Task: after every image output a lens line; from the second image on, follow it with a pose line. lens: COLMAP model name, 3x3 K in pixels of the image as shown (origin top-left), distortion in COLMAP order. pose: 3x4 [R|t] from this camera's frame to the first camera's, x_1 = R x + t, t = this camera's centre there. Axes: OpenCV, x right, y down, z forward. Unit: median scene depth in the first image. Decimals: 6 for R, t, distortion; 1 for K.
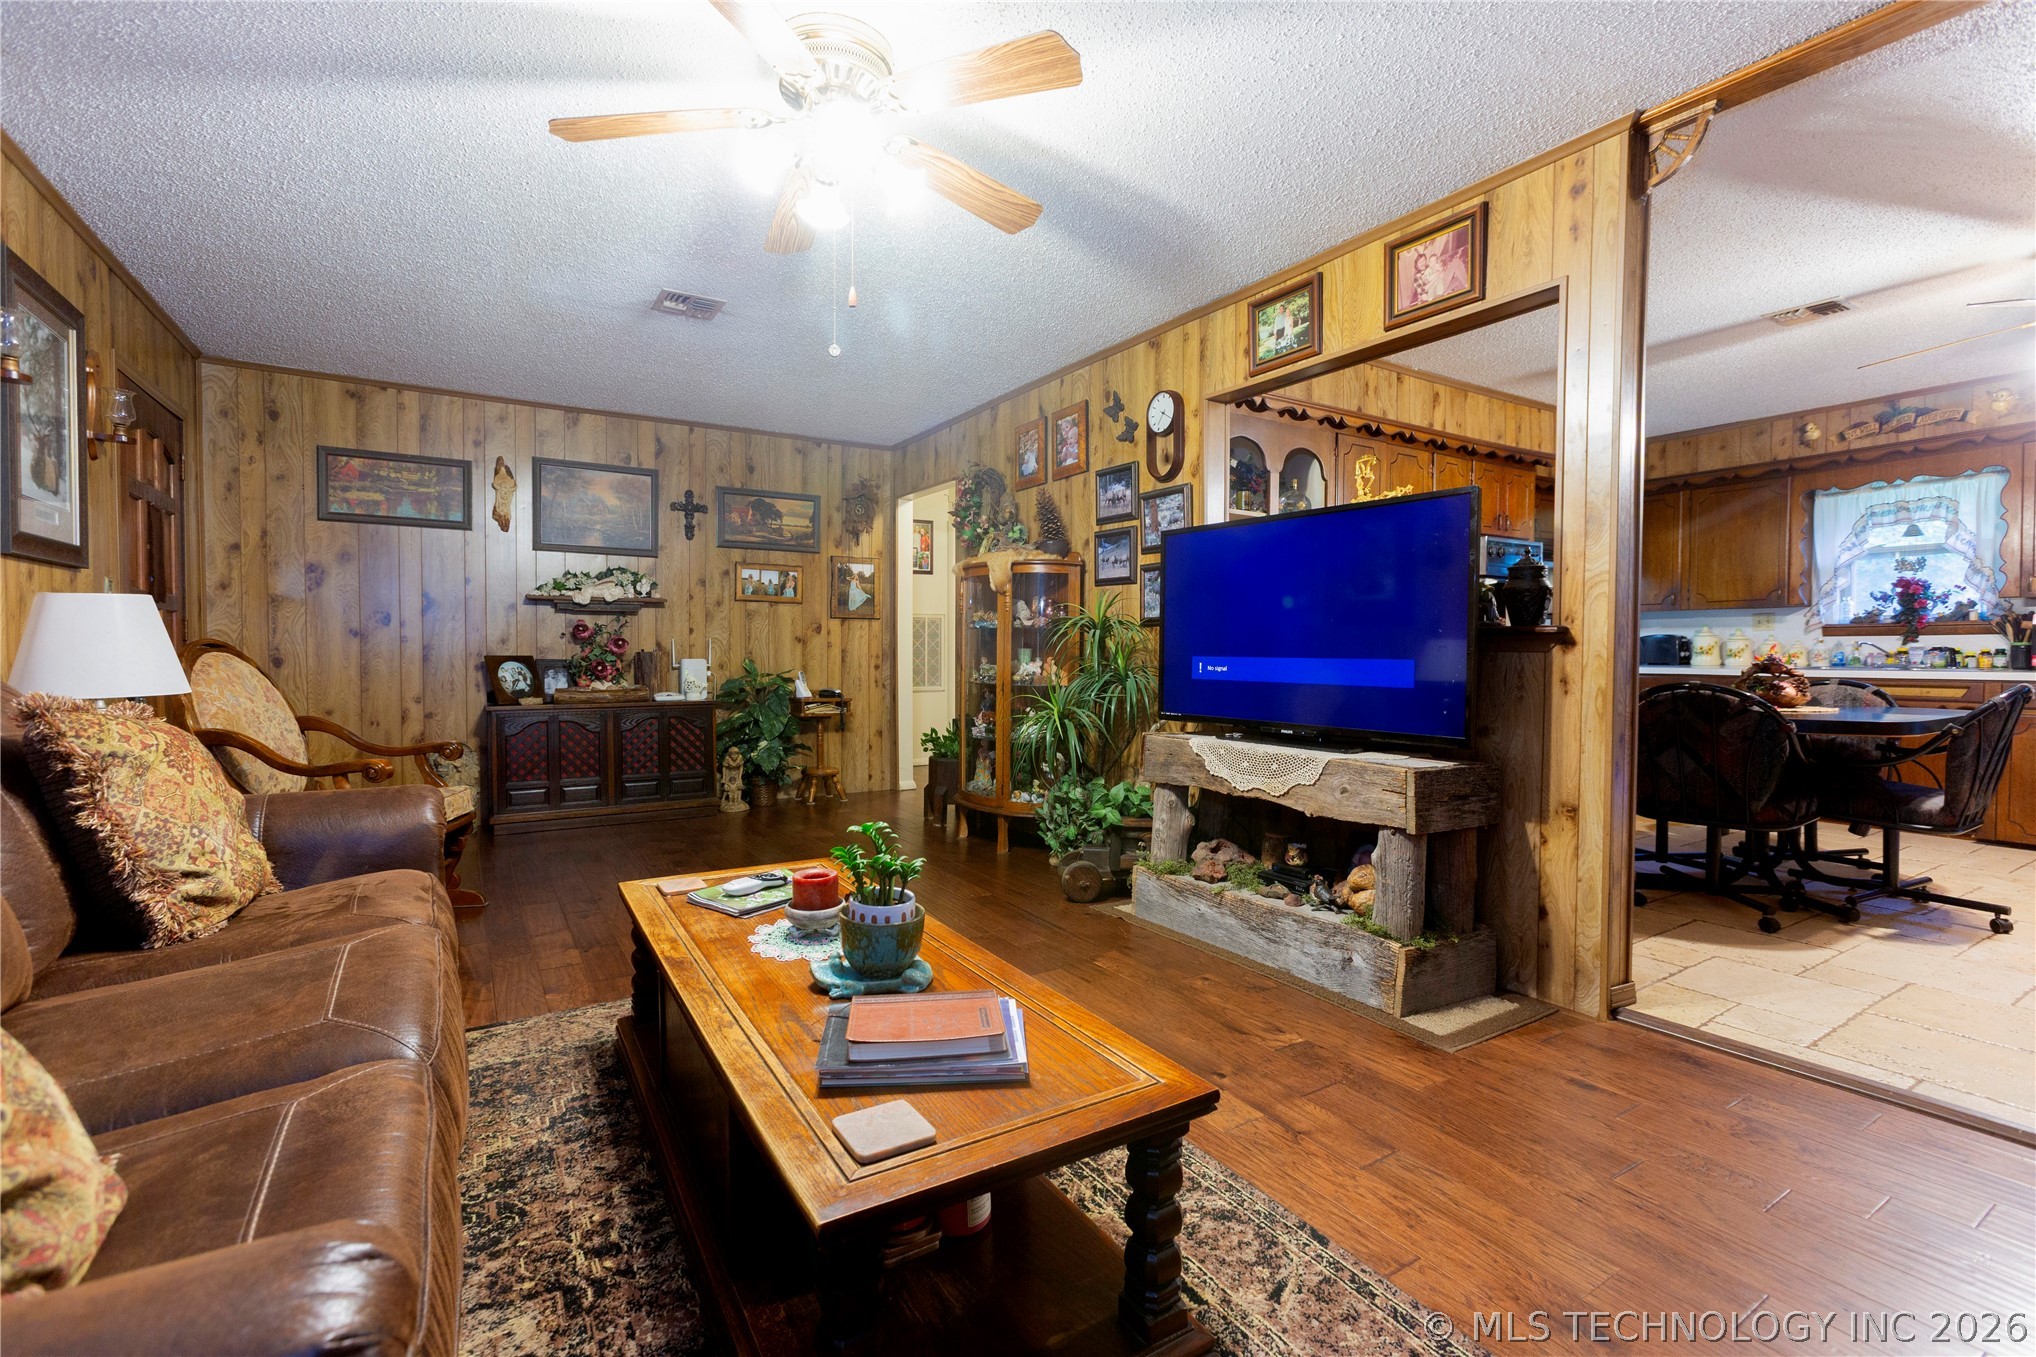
lens RADIAL K [[898.8, 0, 1000.4], [0, 898.8, 675.4], [0, 0, 1]] dist [-0.005344, 0.006167]
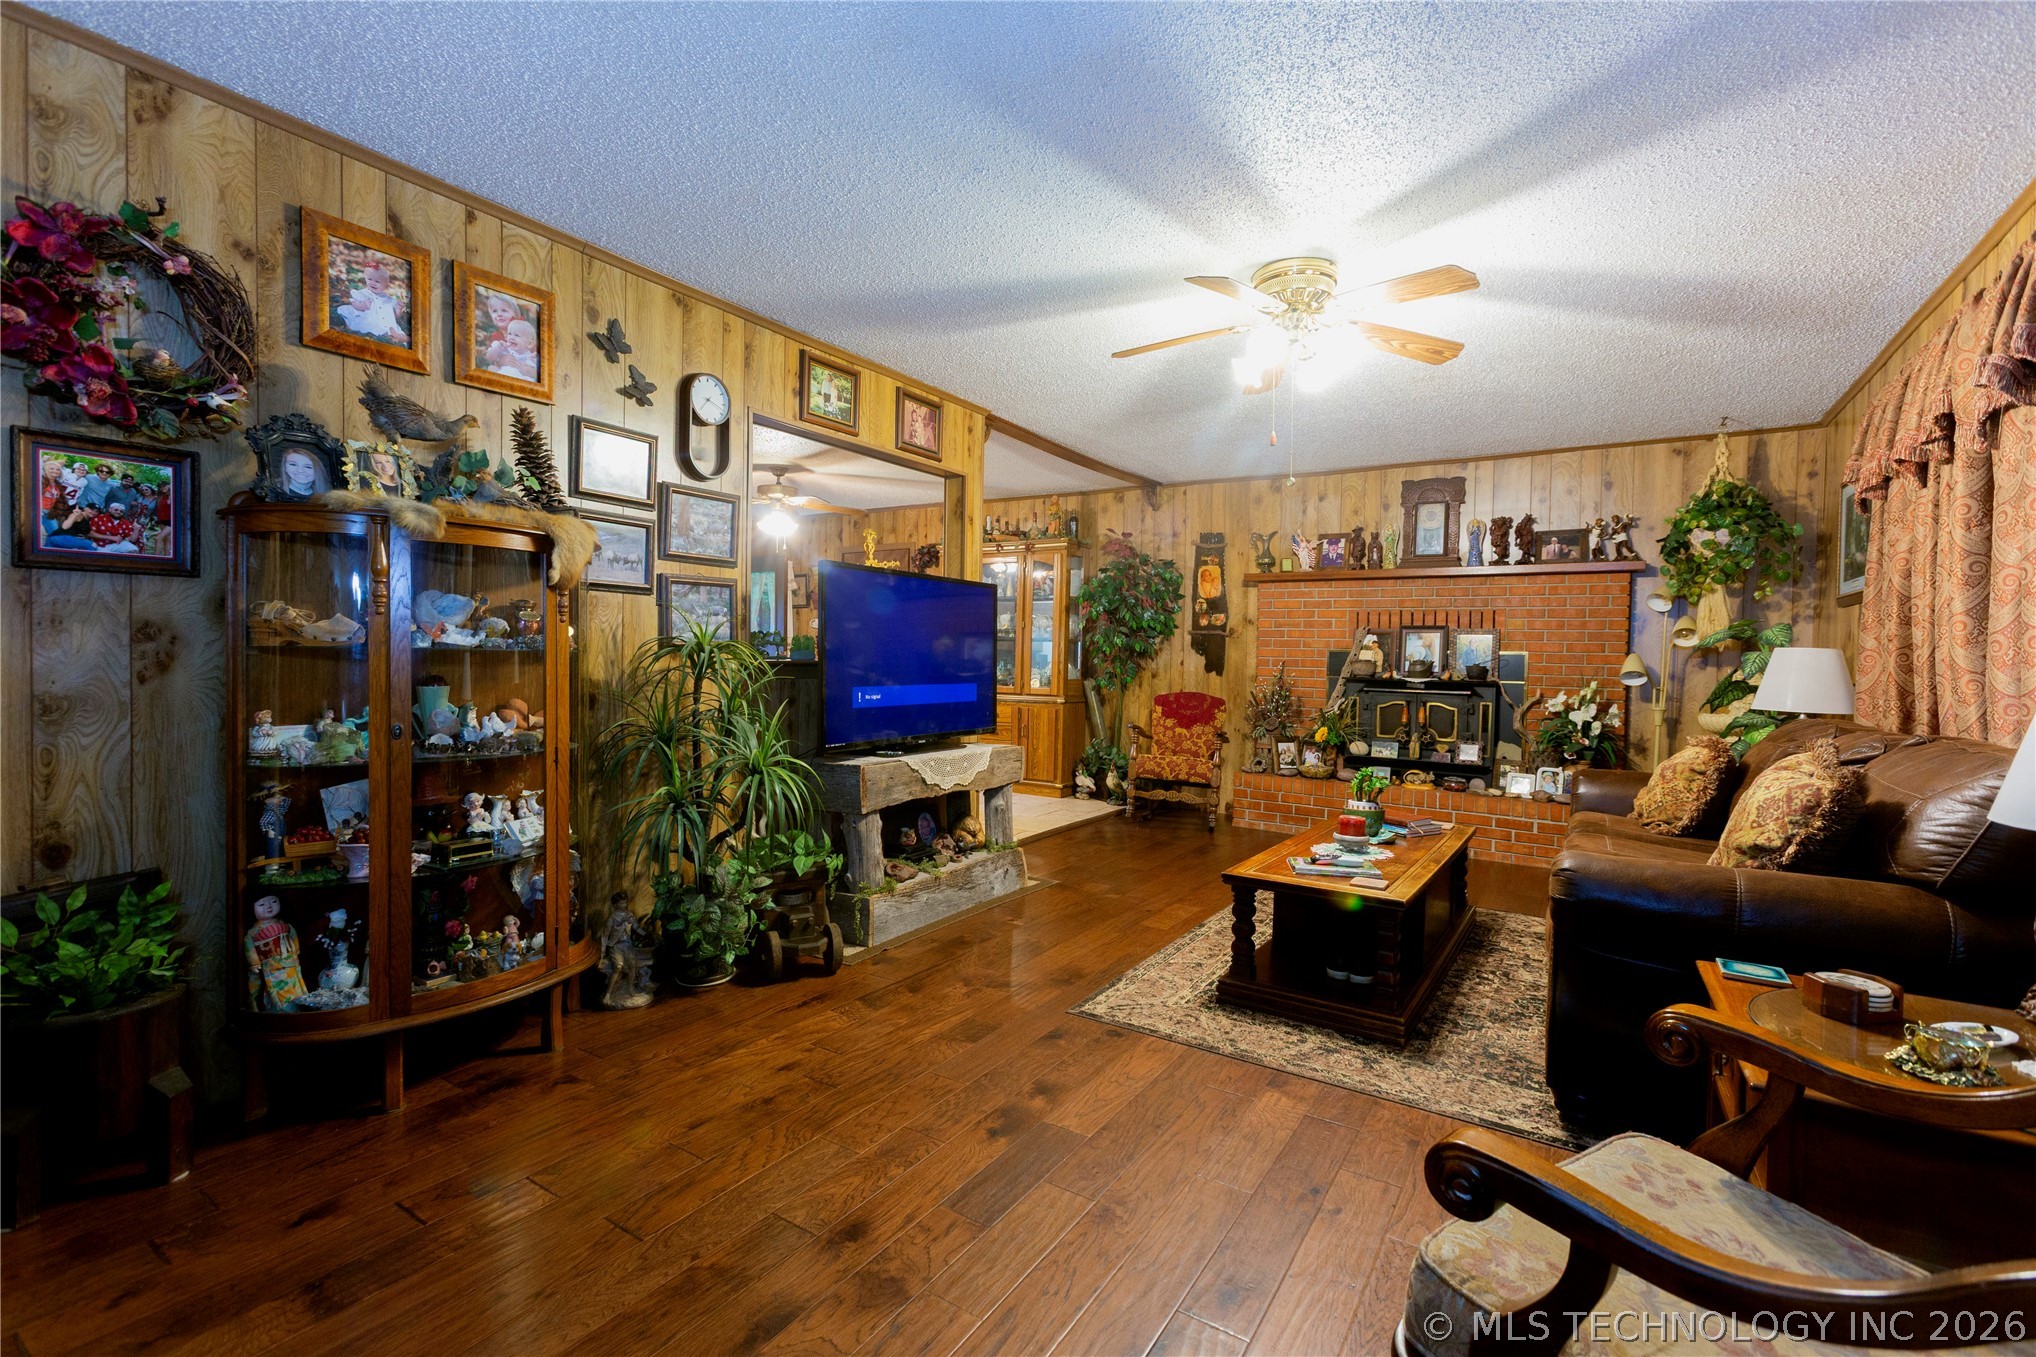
lens RADIAL K [[898.8, 0, 1027.7], [0, 898.8, 675.9], [0, 0, 1]] dist [-0.005344, 0.006167]
pose [[-0.442150, -0.027040, 0.896533, -0.531715], [0.013471, 0.999233, 0.036781, -0.045822], [-0.896840, 0.028340, -0.441447, 0.831706]]
